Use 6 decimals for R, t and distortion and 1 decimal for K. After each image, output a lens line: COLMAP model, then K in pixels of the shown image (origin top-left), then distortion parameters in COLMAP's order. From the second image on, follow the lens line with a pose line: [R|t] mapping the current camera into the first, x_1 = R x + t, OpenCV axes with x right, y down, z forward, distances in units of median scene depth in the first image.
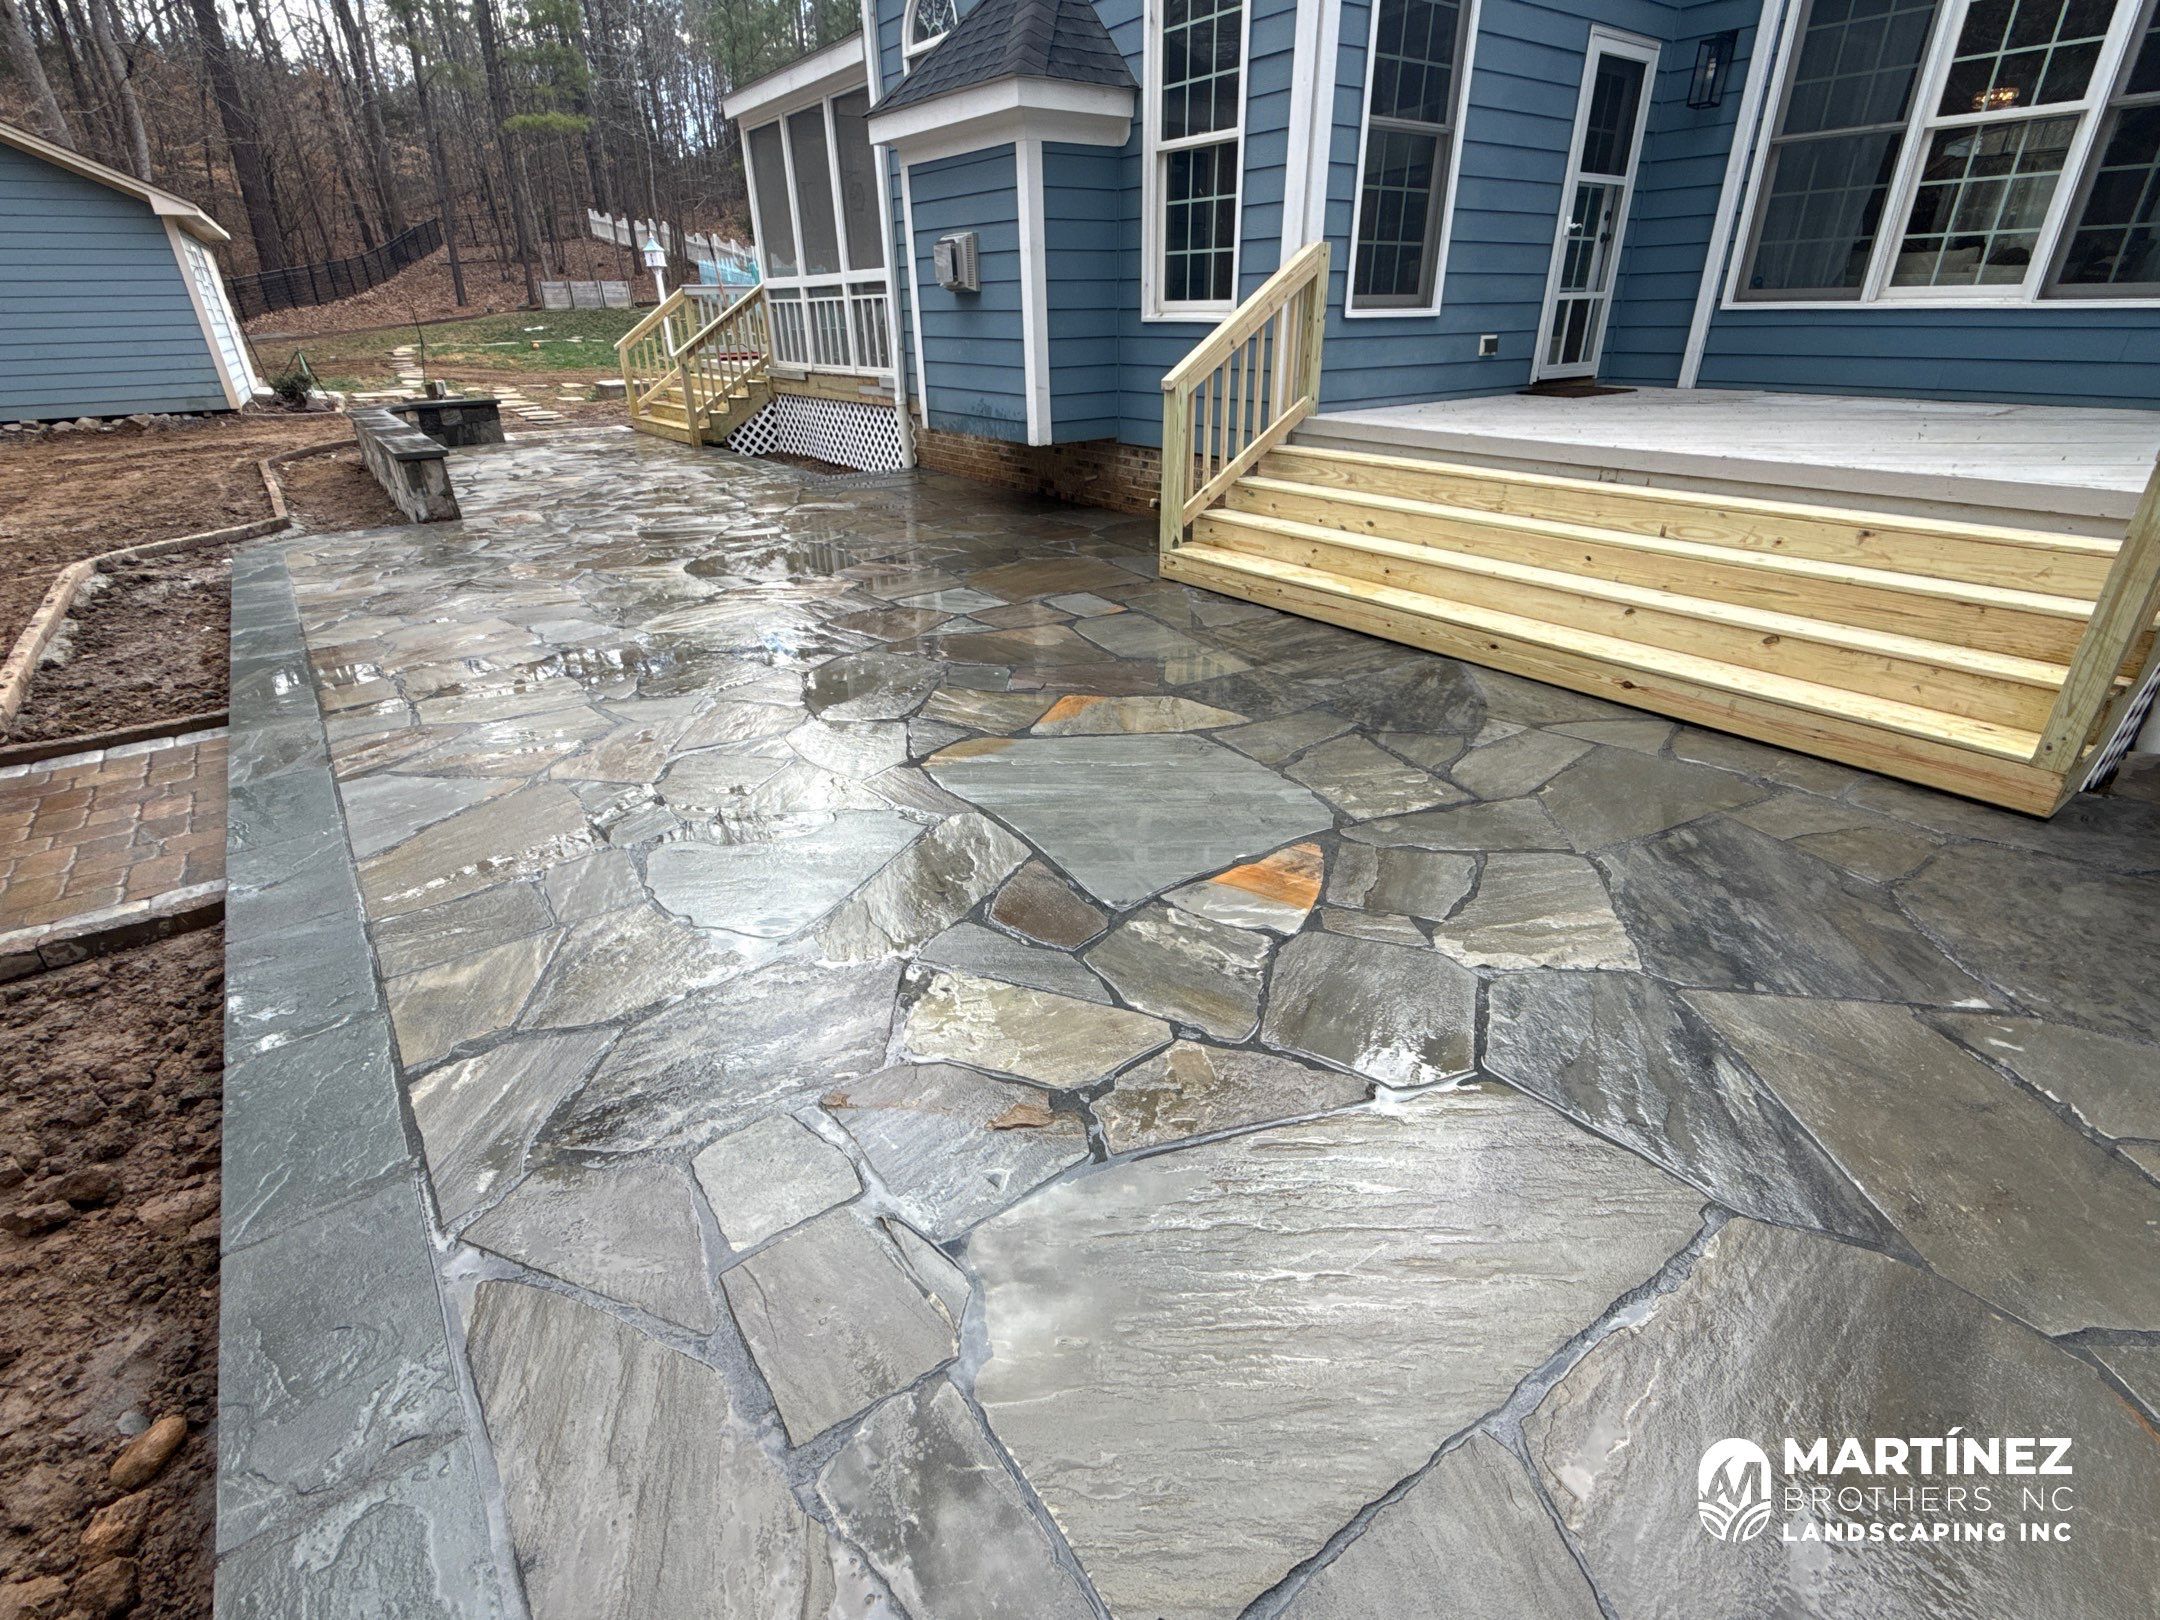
lens RADIAL K [[1035.1, 0, 1088.4], [0, 1035.1, 814.1], [0, 0, 1]] dist [-0.000004, -0.000571]
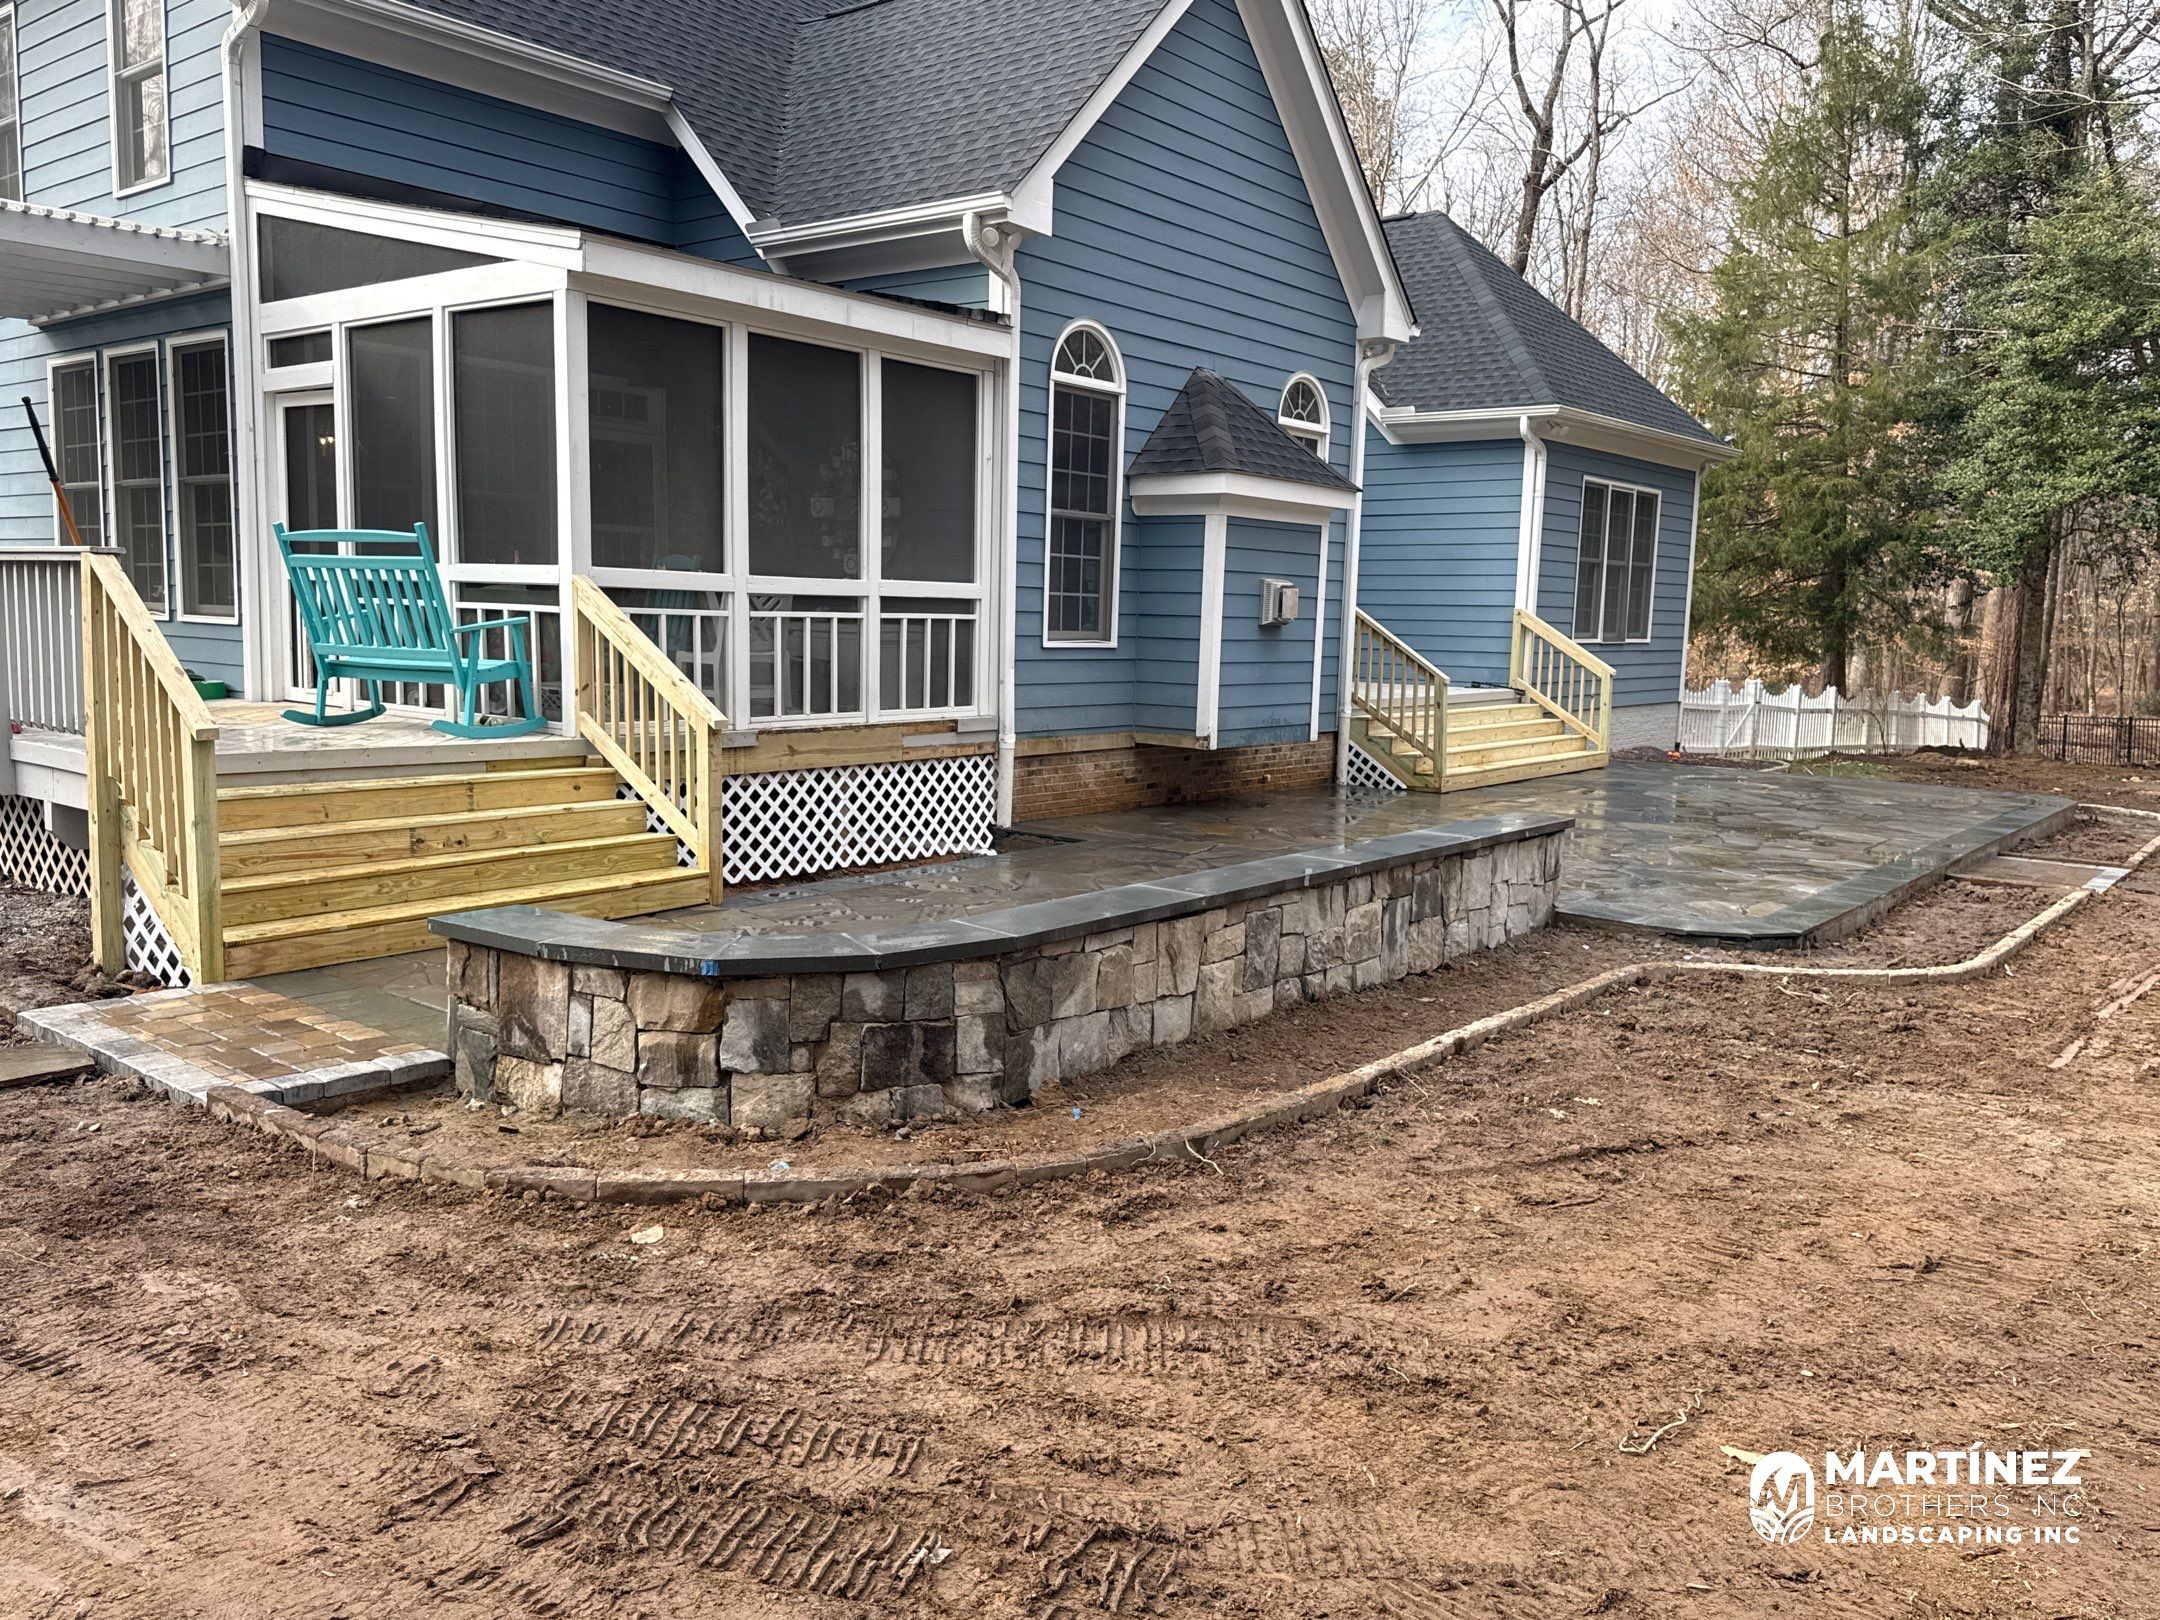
lens RADIAL K [[1641.2, 0, 1051.0], [0, 1641.2, 808.0], [0, 0, 1]] dist [0.090193, -0.111670]
pose [[-0.246388, -0.107508, 0.963190, -2.008593], [0.406856, 0.890543, 0.203474, -0.874980], [-0.879637, 0.442013, -0.175679, 1.789759]]
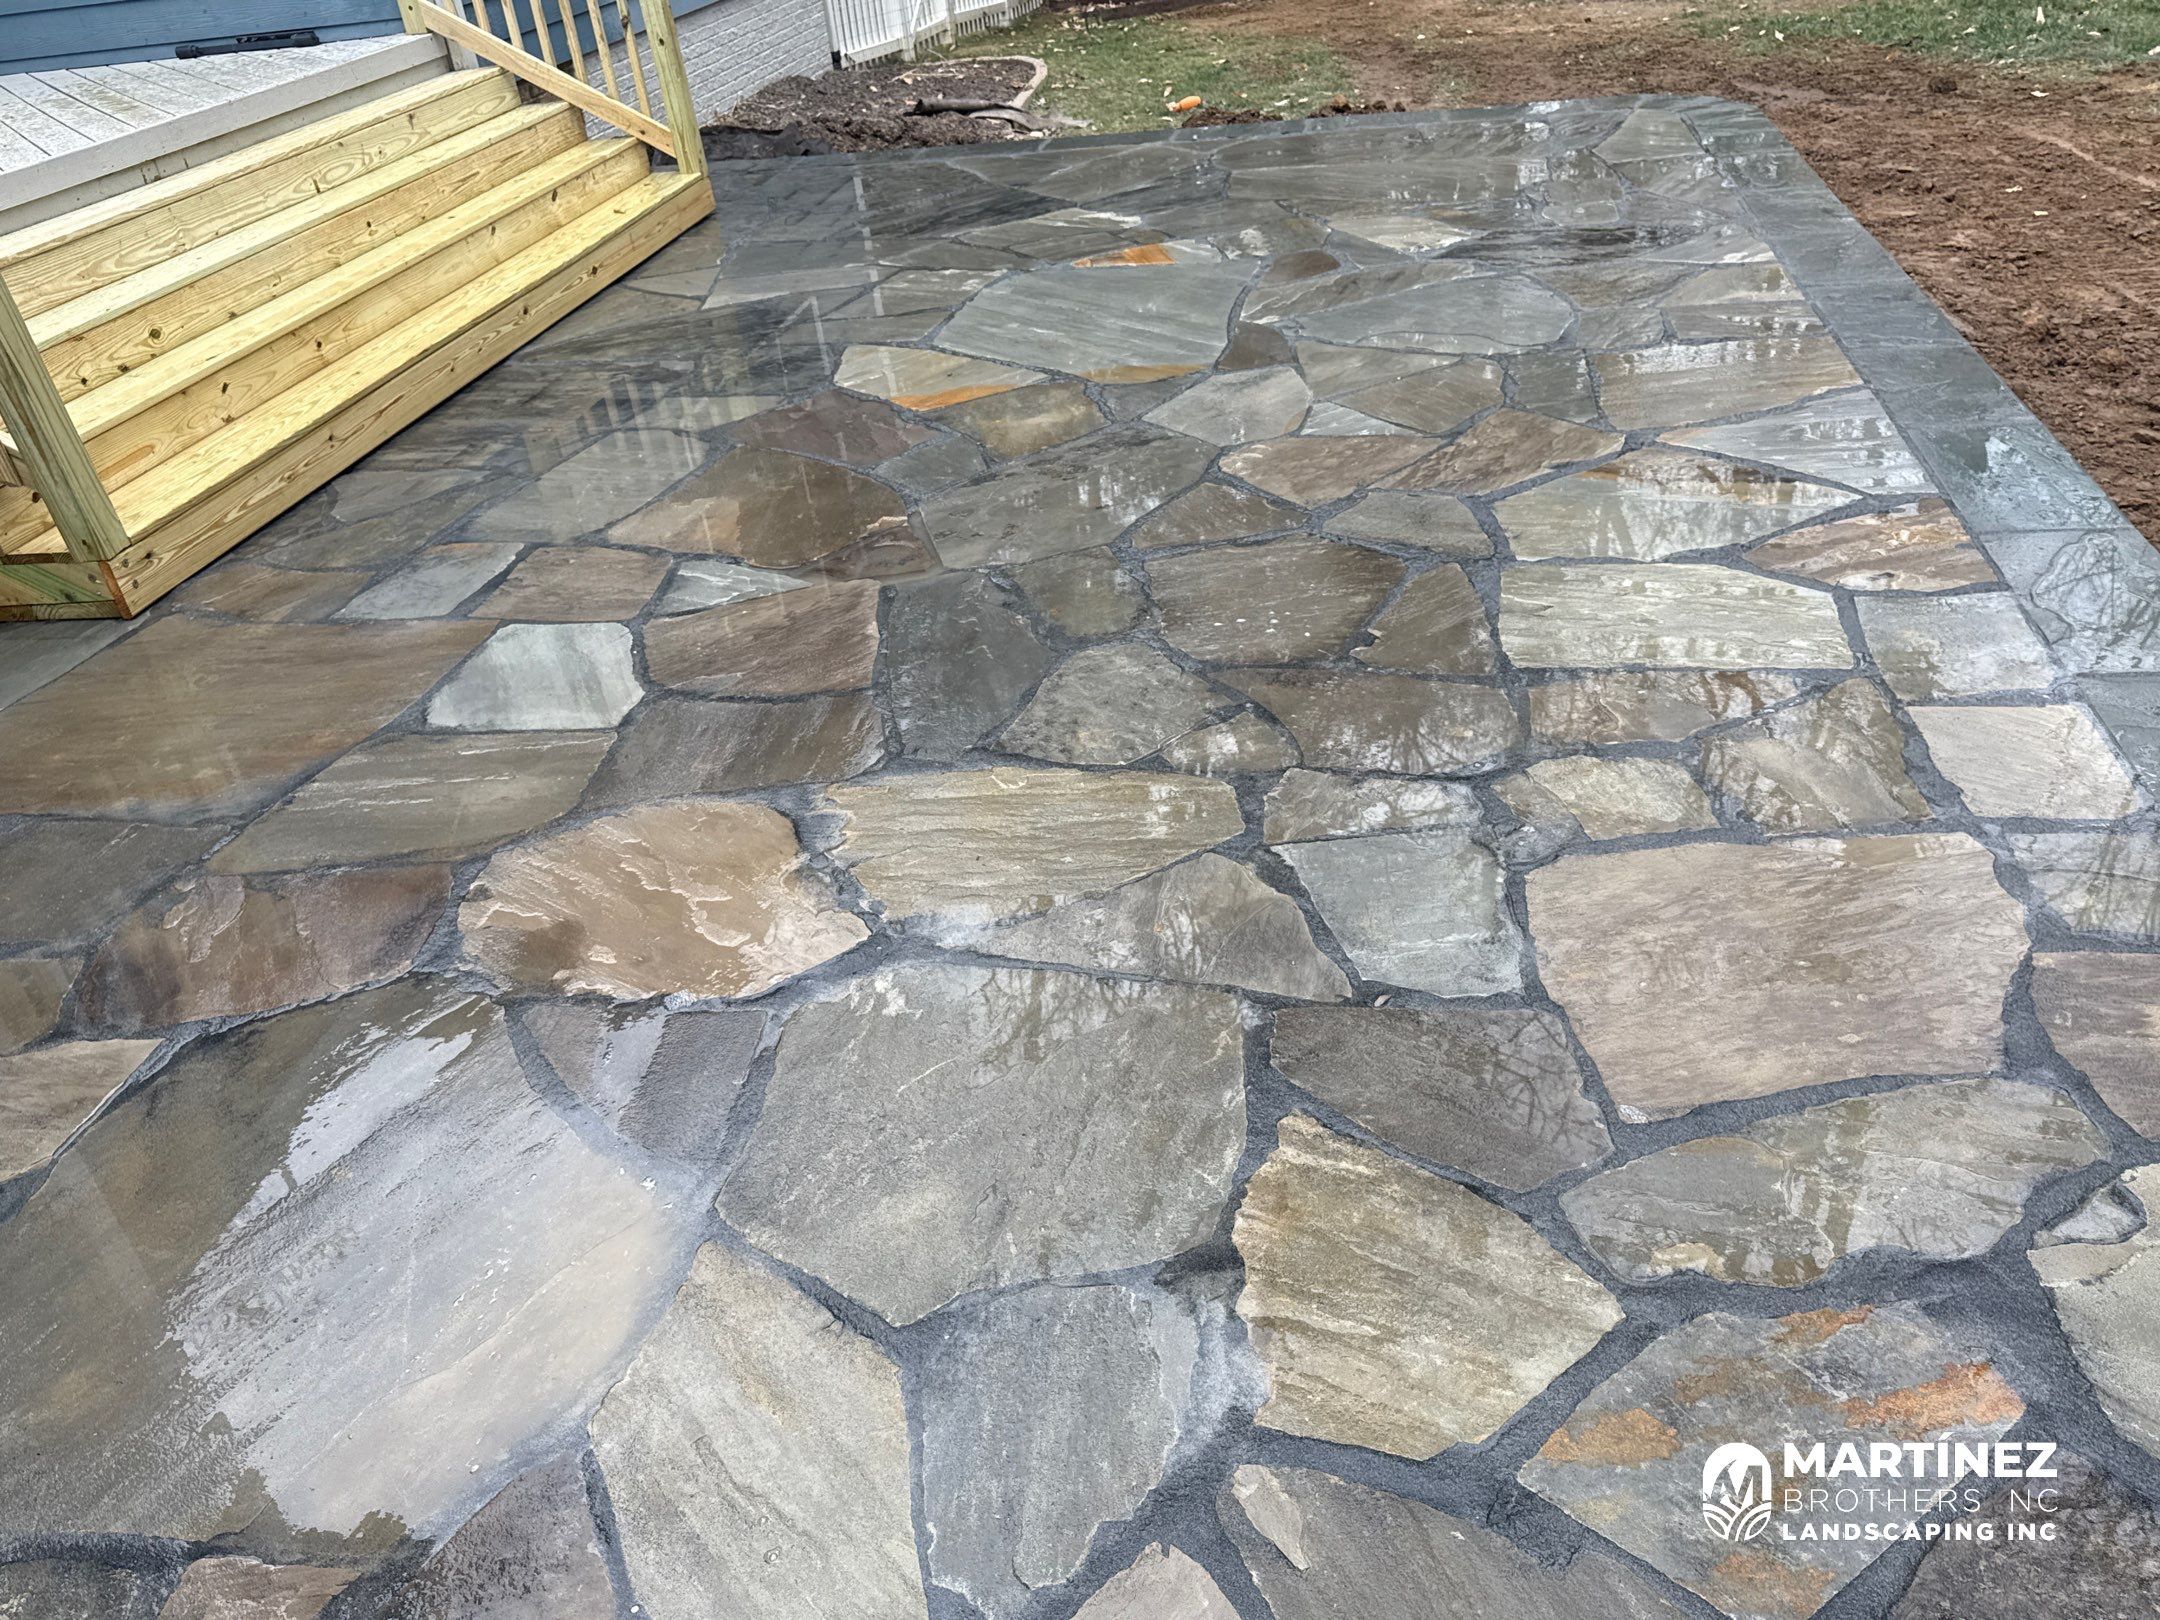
lens RADIAL K [[1714.9, 0, 1080.0], [0, 1714.9, 810.0], [0, 0, 1]] dist [-0.007709, -0.005256]
pose [[-0.691507, -0.302172, 0.656133, -0.585975], [0.411194, 0.582134, 0.701455, -0.453781], [-0.593918, 0.754859, -0.278299, 0.923008]]
